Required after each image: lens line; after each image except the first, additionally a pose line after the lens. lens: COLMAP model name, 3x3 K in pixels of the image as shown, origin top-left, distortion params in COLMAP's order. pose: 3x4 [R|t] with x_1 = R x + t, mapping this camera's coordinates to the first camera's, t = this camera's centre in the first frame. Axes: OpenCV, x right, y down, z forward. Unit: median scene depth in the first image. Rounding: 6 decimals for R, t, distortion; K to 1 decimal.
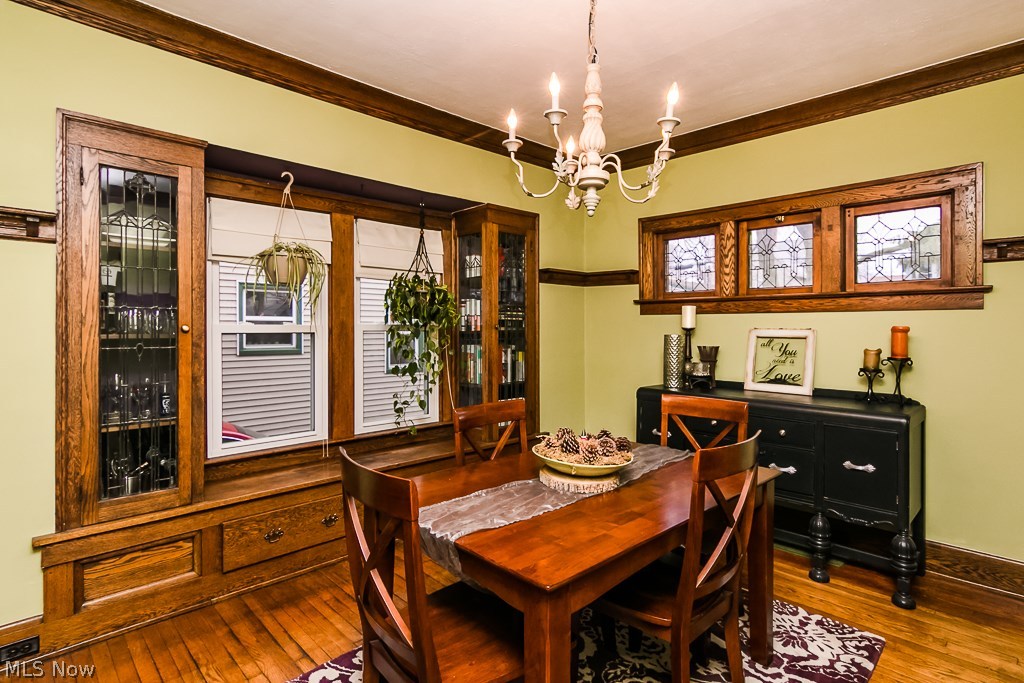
lens RADIAL K [[527.6, 0, 510.8], [0, 527.6, 335.5], [0, 0, 1]] dist [-0.006746, 0.004093]
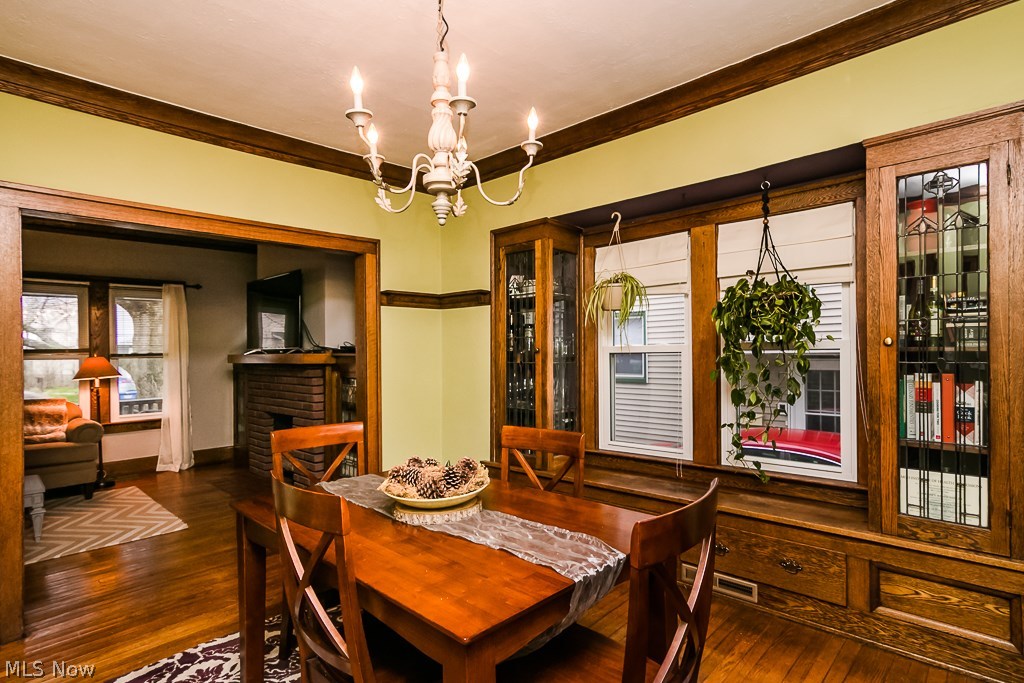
lens RADIAL K [[527.6, 0, 506.7], [0, 527.6, 358.0], [0, 0, 1]] dist [-0.006746, 0.004093]
pose [[0.023300, 0.020850, -0.999511, 0.621529], [0.006805, 0.999756, 0.021014, -0.017390], [0.999705, -0.007291, 0.023153, 0.635919]]
